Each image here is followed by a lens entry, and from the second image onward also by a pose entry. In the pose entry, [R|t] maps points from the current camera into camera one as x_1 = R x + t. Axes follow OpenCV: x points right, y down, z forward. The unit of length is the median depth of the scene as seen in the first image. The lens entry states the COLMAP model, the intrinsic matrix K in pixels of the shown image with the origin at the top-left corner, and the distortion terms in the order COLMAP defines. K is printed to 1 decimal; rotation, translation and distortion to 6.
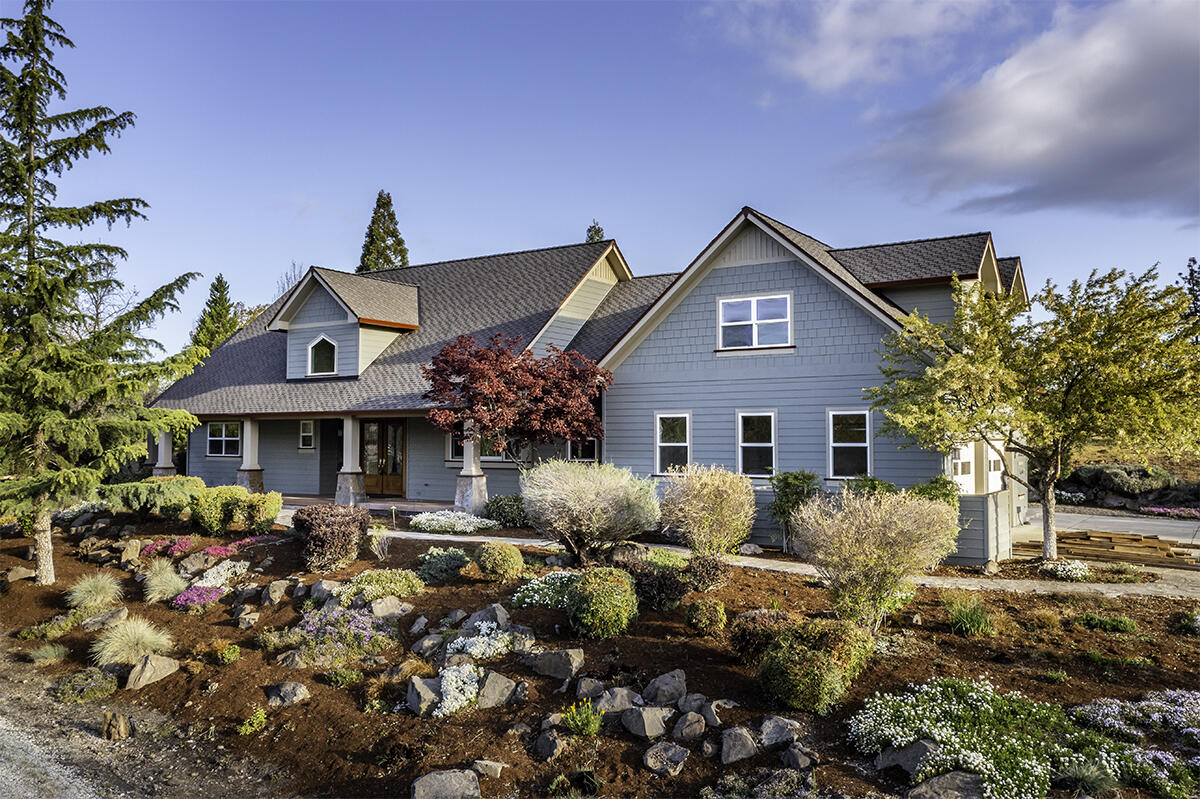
lens RADIAL K [[1014.6, 0, 600.0], [0, 1014.6, 399.5], [0, 0, 1]] dist [-0.009783, -0.006219]
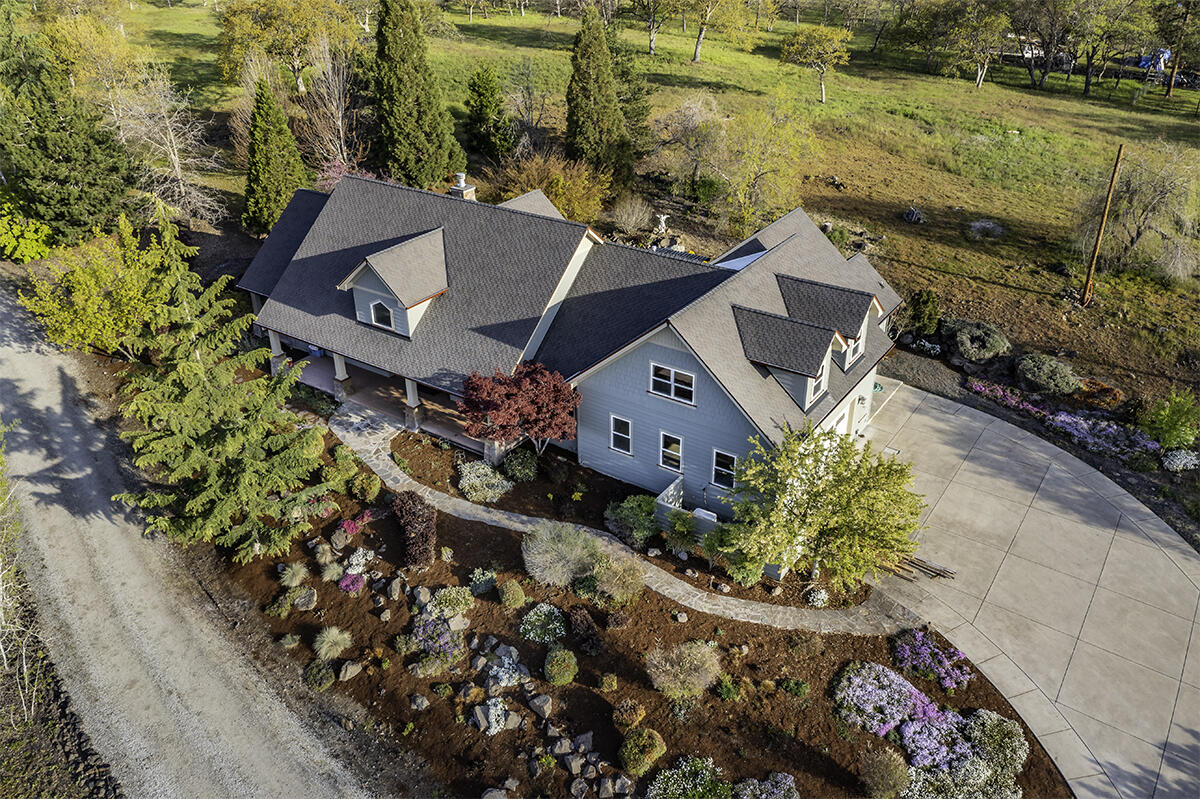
lens RADIAL K [[1014.6, 0, 600.0], [0, 1014.6, 399.5], [0, 0, 1]] dist [-0.009783, -0.006219]
pose [[0.999562, 0.007385, -0.028643, 0.139490], [0.009392, 0.838985, 0.544074, -1.418047], [0.028049, -0.544105, 0.838548, -0.467664]]
